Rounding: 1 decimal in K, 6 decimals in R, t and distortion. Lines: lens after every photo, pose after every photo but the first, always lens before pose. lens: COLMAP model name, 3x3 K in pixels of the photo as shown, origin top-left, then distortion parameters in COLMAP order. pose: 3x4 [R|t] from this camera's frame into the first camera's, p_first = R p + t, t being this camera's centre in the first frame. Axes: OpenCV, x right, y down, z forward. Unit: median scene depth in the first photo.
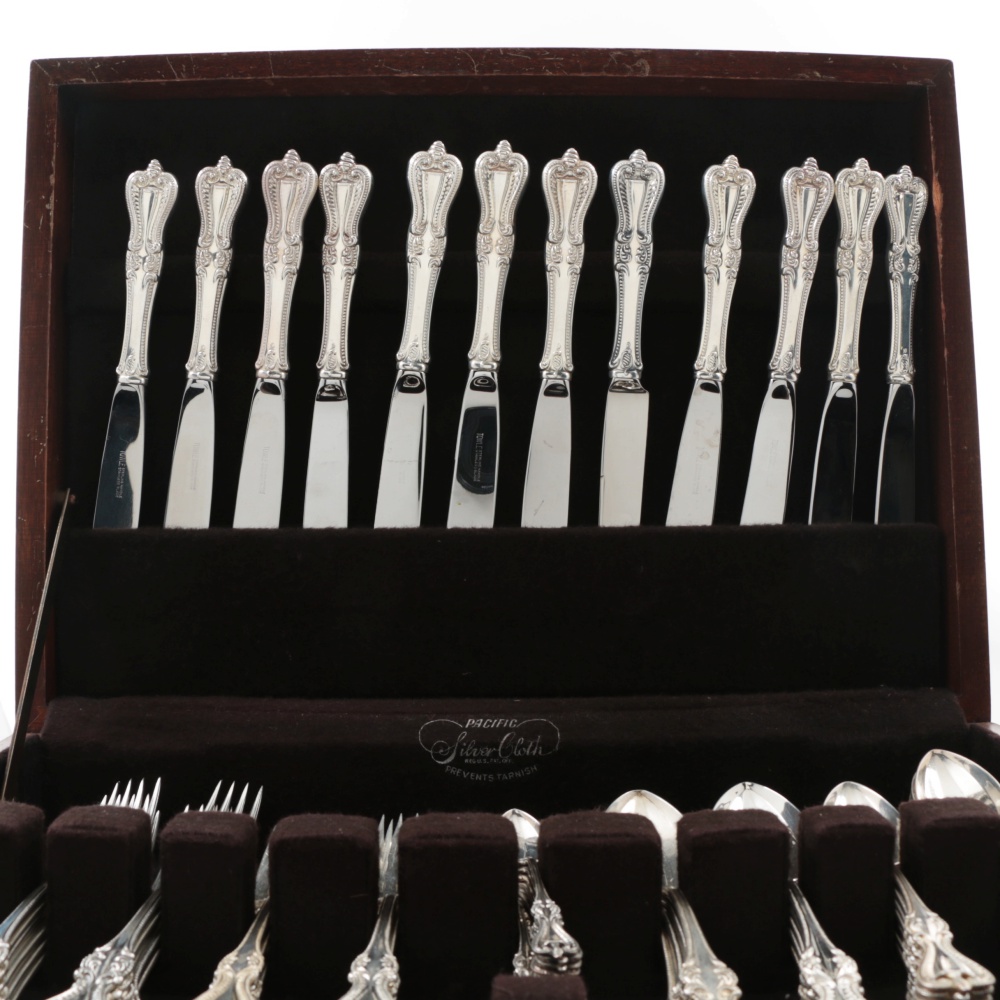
lens RADIAL K [[1229.0, 0, 500.0], [0, 1229.0, 500.0], [0, 0, 1]] dist [-0.107921, -0.008506]
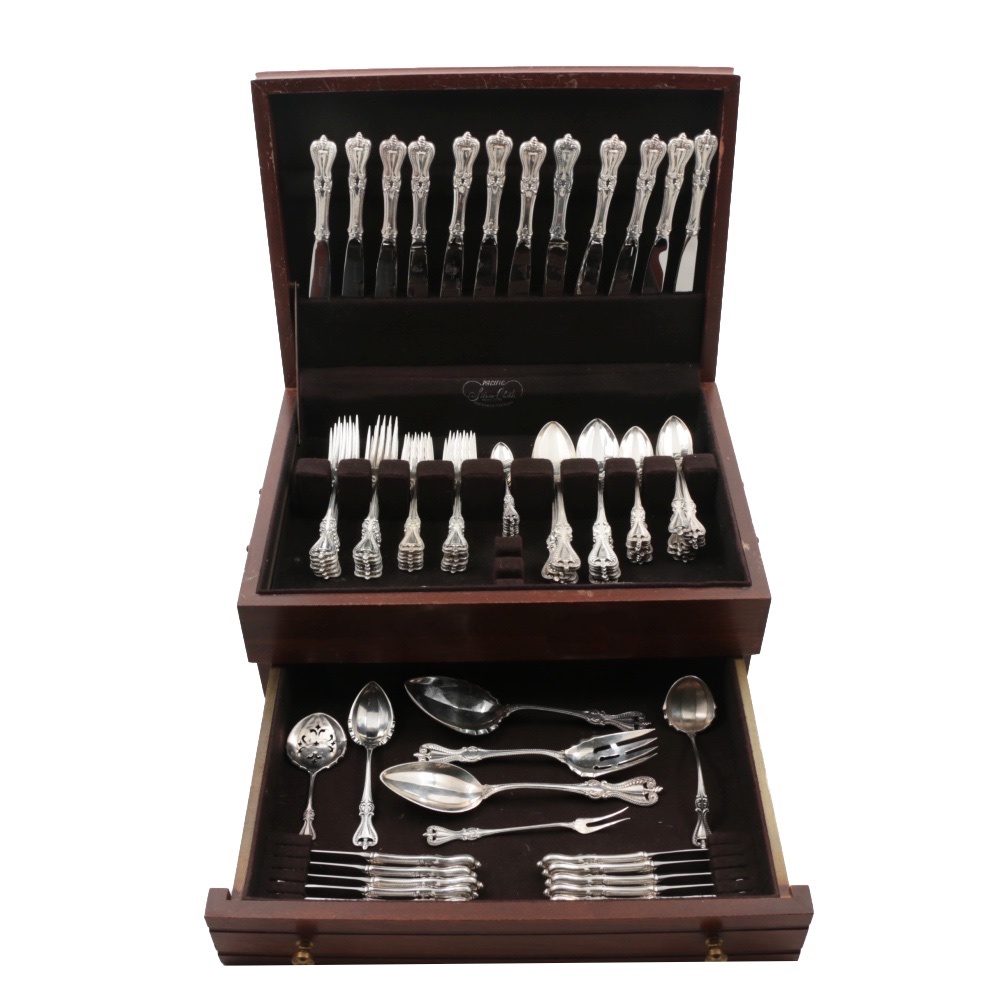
lens RADIAL K [[1229.0, 0, 500.0], [0, 1229.0, 500.0], [0, 0, 1]] dist [-0.107921, -0.008506]
pose [[0.999985, 0.004872, 0.002561, 0.000260], [-0.005397, 0.776976, 0.629507, -1.070859], [0.001077, -0.629511, 0.776991, -0.919072]]
